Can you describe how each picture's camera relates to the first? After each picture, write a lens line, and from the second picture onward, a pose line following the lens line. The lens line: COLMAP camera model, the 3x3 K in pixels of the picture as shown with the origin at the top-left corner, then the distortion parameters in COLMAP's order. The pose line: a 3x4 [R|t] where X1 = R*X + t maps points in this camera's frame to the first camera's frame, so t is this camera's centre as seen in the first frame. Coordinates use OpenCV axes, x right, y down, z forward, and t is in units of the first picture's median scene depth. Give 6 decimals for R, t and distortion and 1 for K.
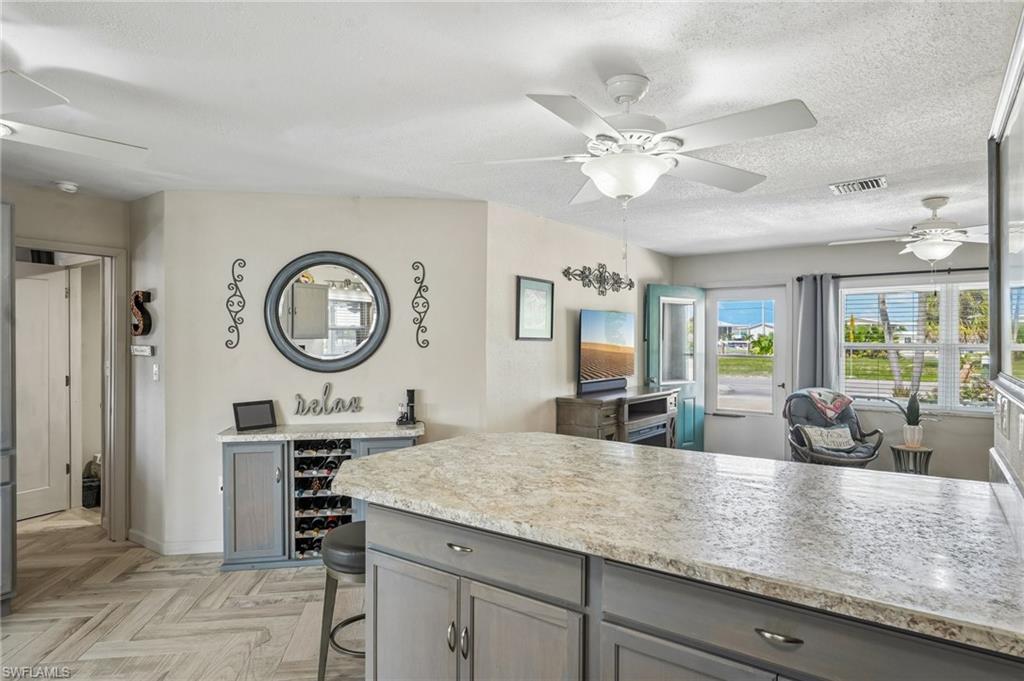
lens RADIAL K [[601.3, 0, 517.7], [0, 601.3, 339.4], [0, 0, 1]] dist [-0.006437, -0.002112]
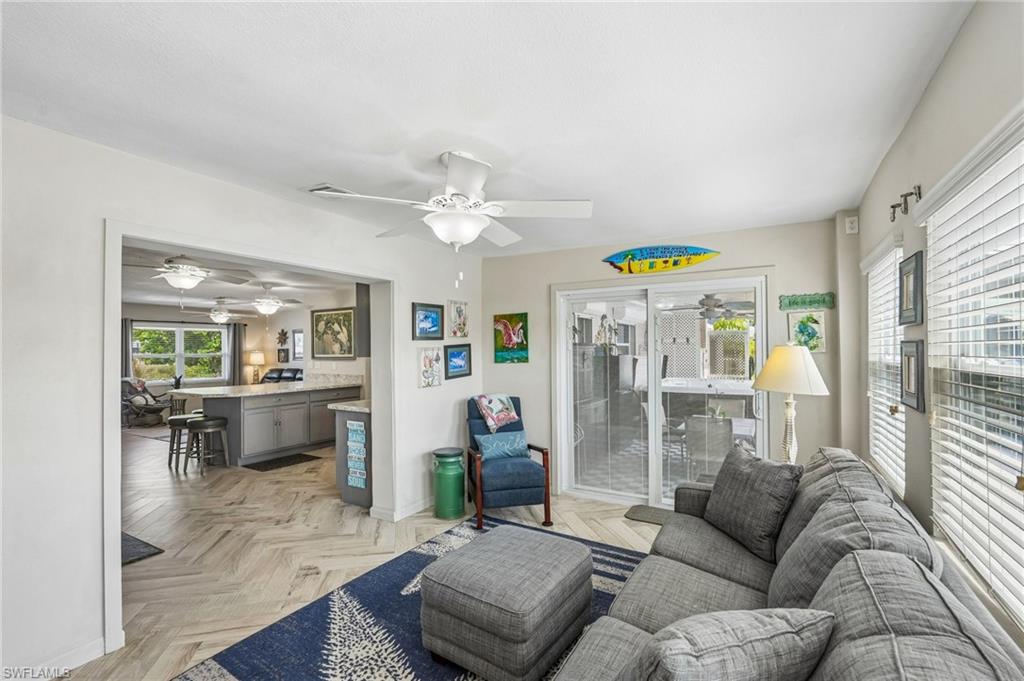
lens RADIAL K [[448.2, 0, 509.8], [0, 448.2, 345.0], [0, 0, 1]] dist [-0.011929, 0.005899]
pose [[-0.088860, 0.010949, 0.995984, -1.078883], [0.008537, 0.999911, -0.010230, 0.002210], [-0.996007, 0.007594, -0.088946, -0.110548]]
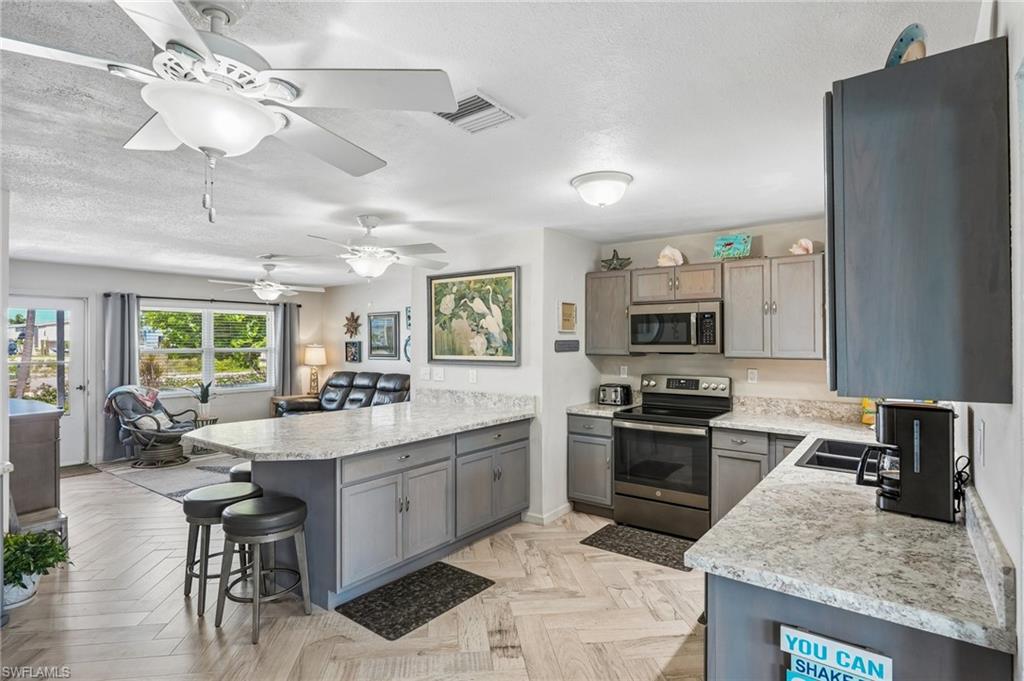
lens RADIAL K [[520.2, 0, 510.4], [0, 520.2, 340.4], [0, 0, 1]] dist [-0.006891, 0.003812]
pose [[0.021068, 0.001409, 0.999777, -0.573831], [0.000259, 0.999999, -0.001414, -0.010463], [-0.999778, 0.000289, 0.021068, 0.196932]]
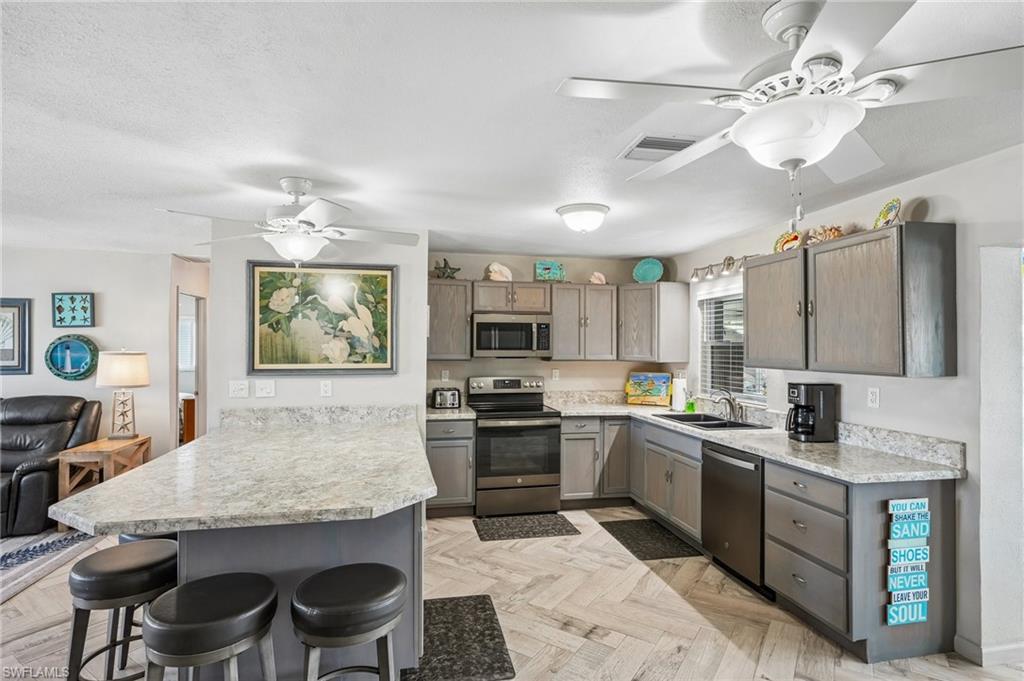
lens RADIAL K [[520.2, 0, 512.7], [0, 520.2, 342.6], [0, 0, 1]] dist [-0.006891, 0.003812]
pose [[-0.741919, 0.001090, 0.670489, -0.402656], [-0.004299, 0.999970, -0.006383, -0.012154], [-0.670476, -0.007618, -0.741892, 0.605893]]
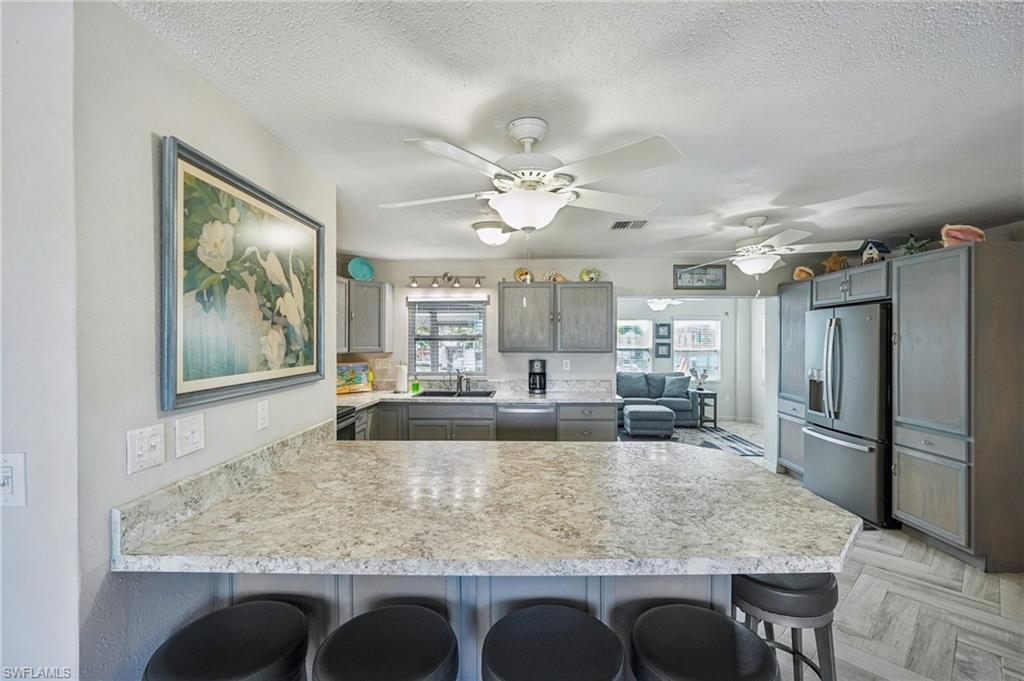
lens RADIAL K [[448.2, 0, 514.9], [0, 448.2, 341.9], [0, 0, 1]] dist [-0.011929, 0.005899]
pose [[-0.826466, 0.001820, -0.562984, 0.253824], [-0.002008, 0.999979, 0.006179, -0.011899], [0.562984, 0.006237, -0.826445, 0.642932]]
